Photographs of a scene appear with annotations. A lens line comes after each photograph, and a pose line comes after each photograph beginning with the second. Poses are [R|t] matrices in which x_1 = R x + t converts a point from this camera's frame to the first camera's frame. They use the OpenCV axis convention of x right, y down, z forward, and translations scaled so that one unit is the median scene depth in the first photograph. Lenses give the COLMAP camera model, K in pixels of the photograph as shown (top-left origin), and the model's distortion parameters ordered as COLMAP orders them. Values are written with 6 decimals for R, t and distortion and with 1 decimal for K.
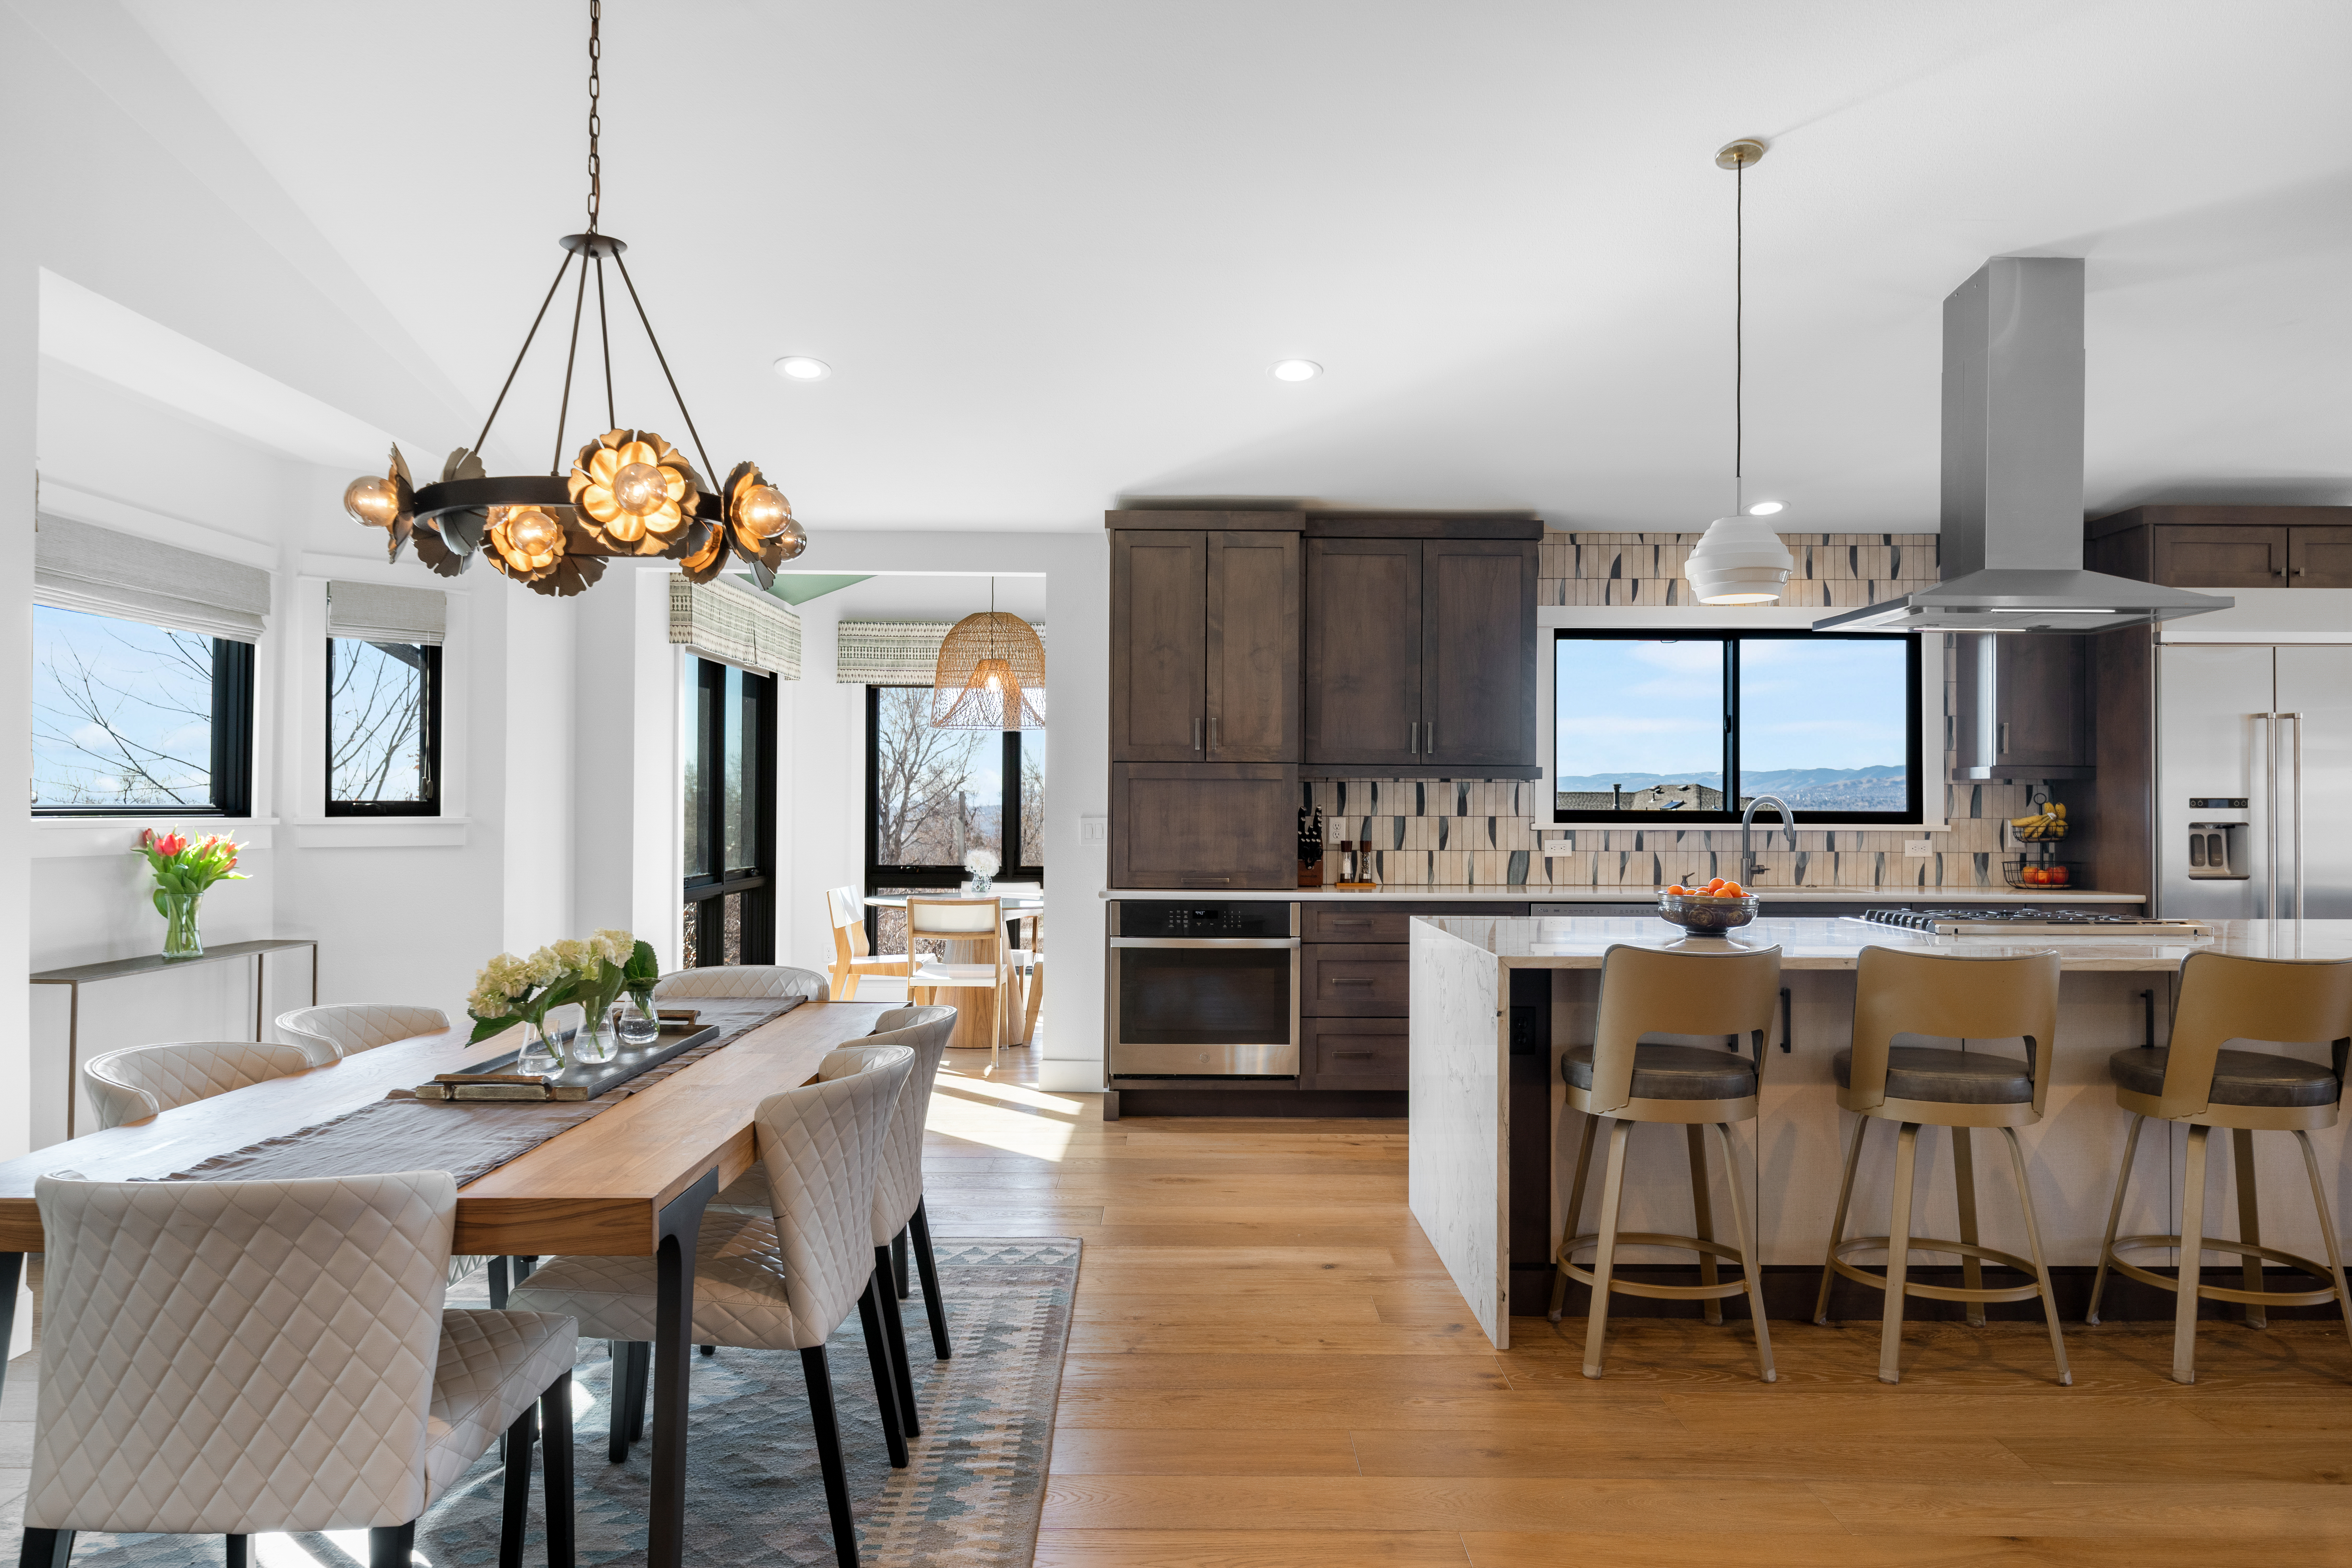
lens RADIAL K [[1633.1, 0, 1171.5], [0, 1633.1, 784.1], [0, 0, 1]] dist [0.006580, 0.000375]
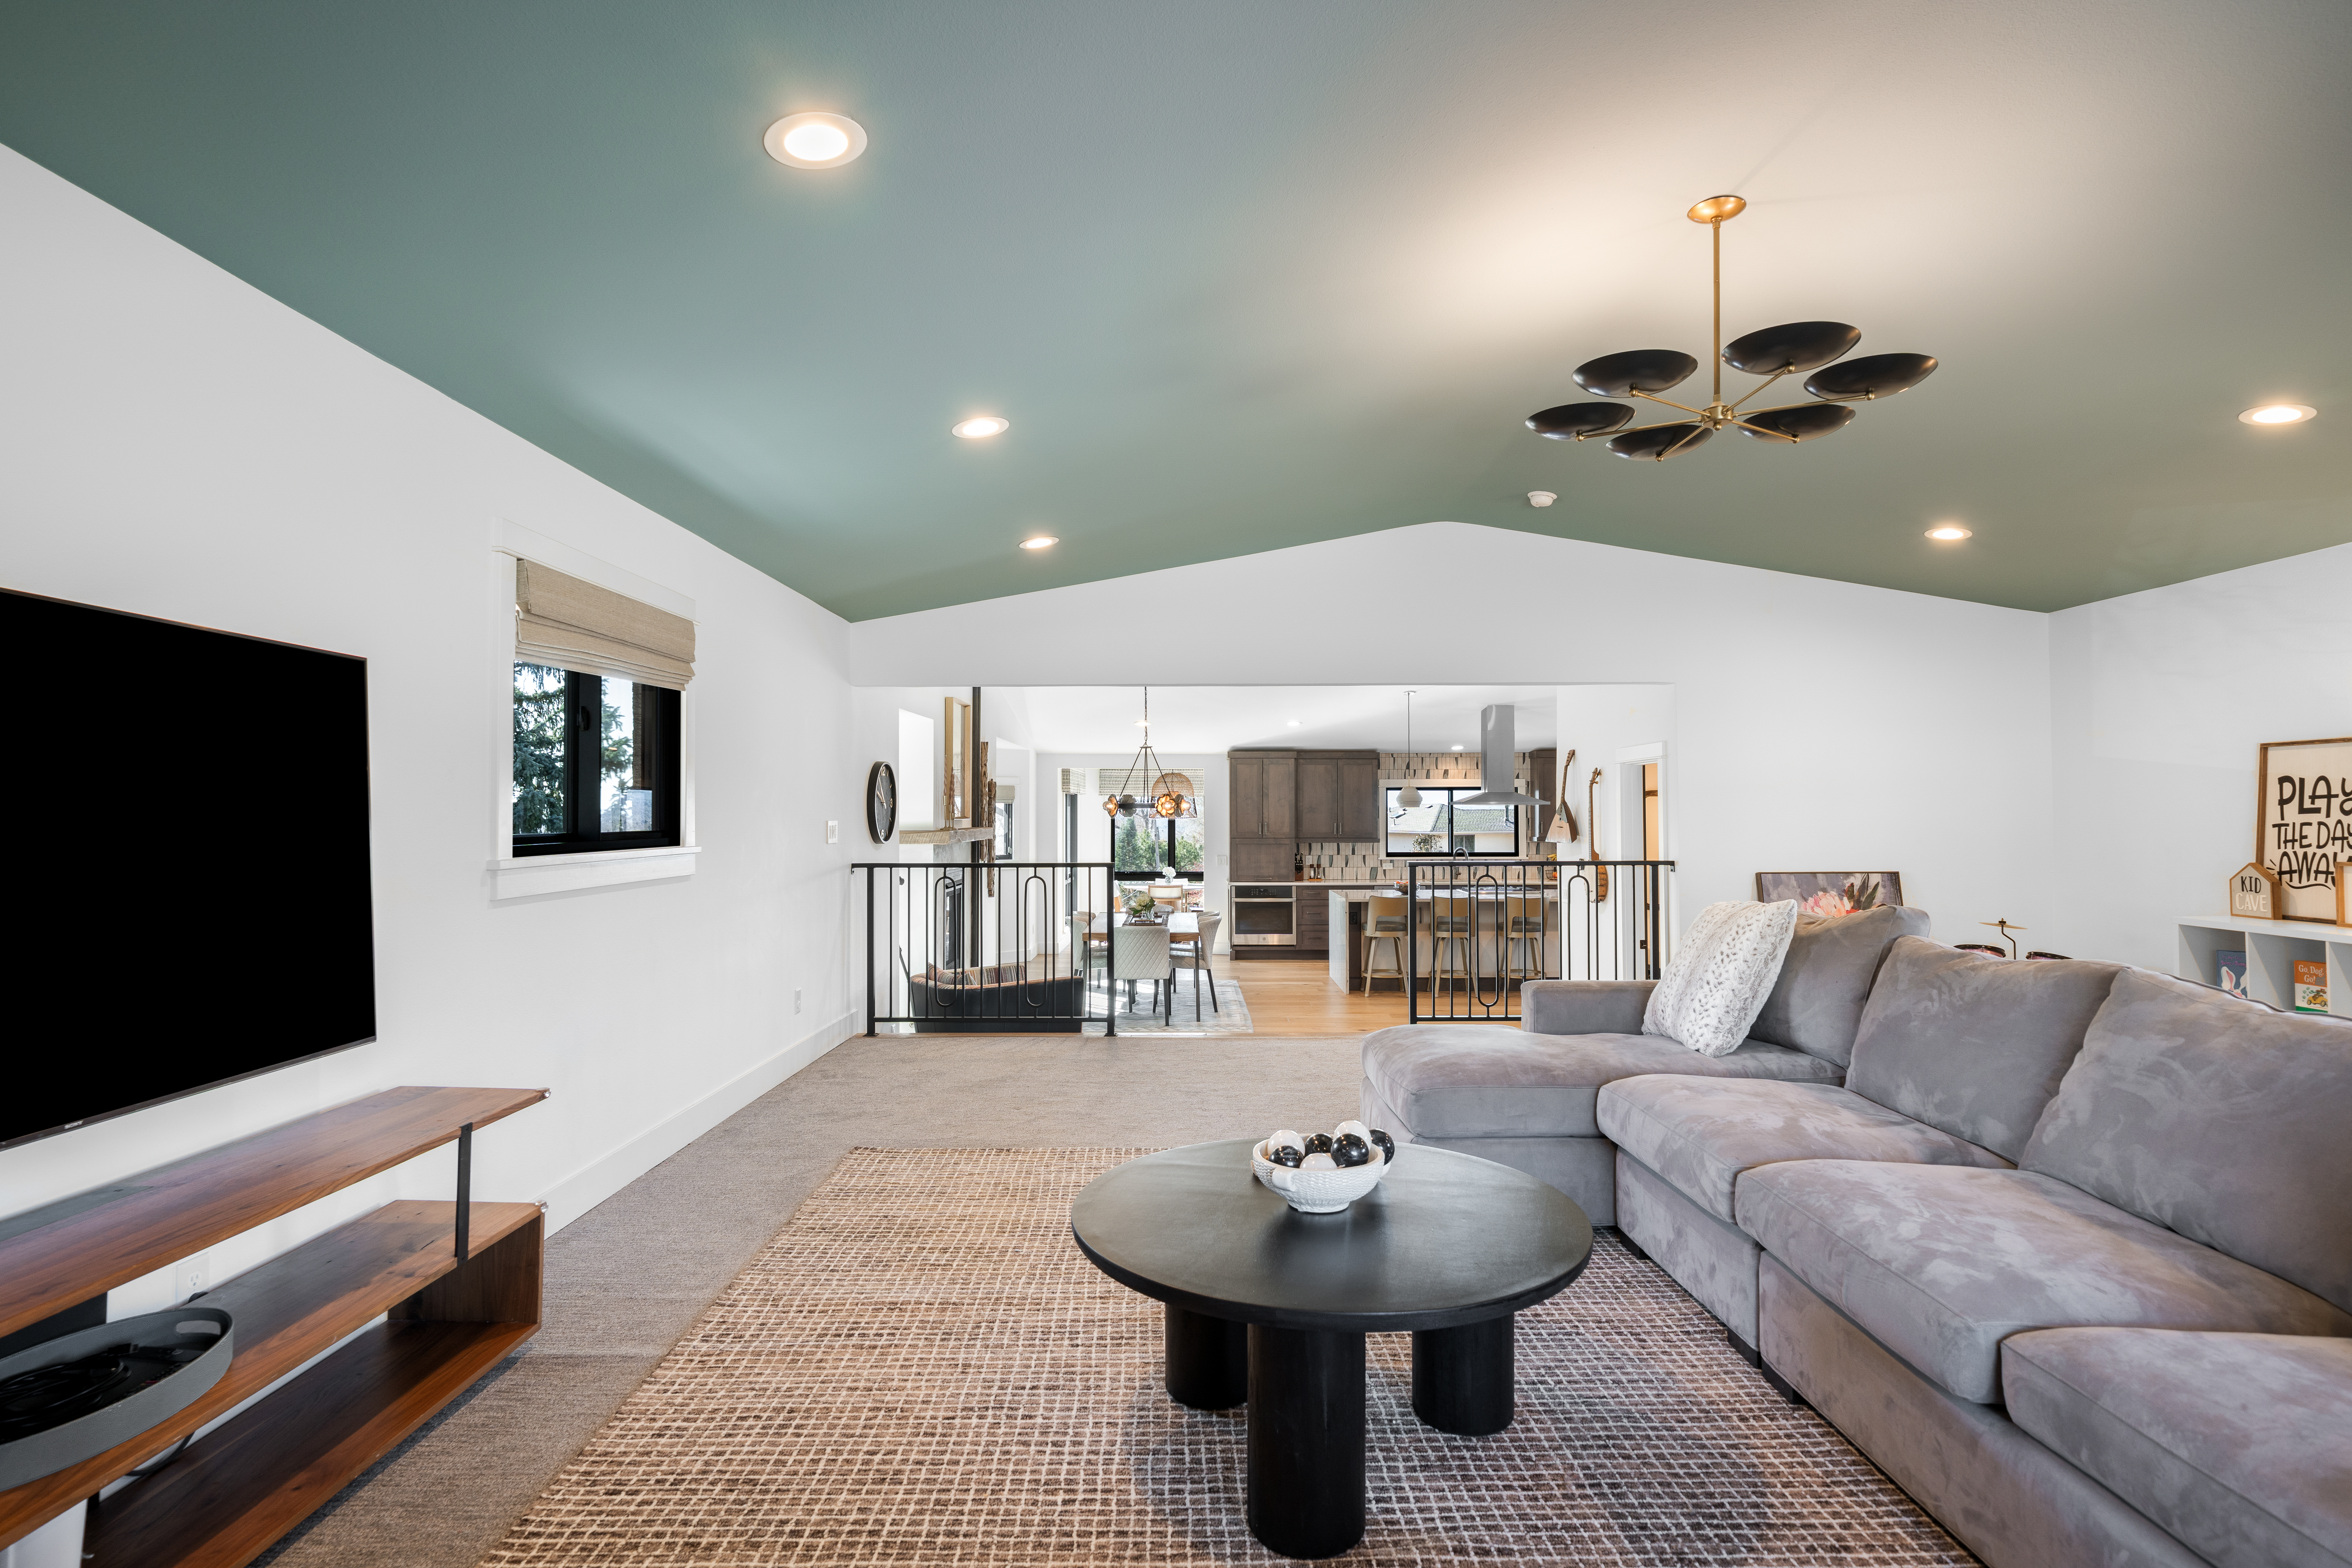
lens RADIAL K [[1225.3, 0, 1181.8], [0, 1225.3, 786.4], [0, 0, 1]] dist [-0.001490, -0.000010]
pose [[0.999856, -0.006420, -0.015731, -0.086651], [0.006265, 0.999932, -0.009878, -0.082852], [0.015793, 0.009778, 0.999827, -1.160024]]
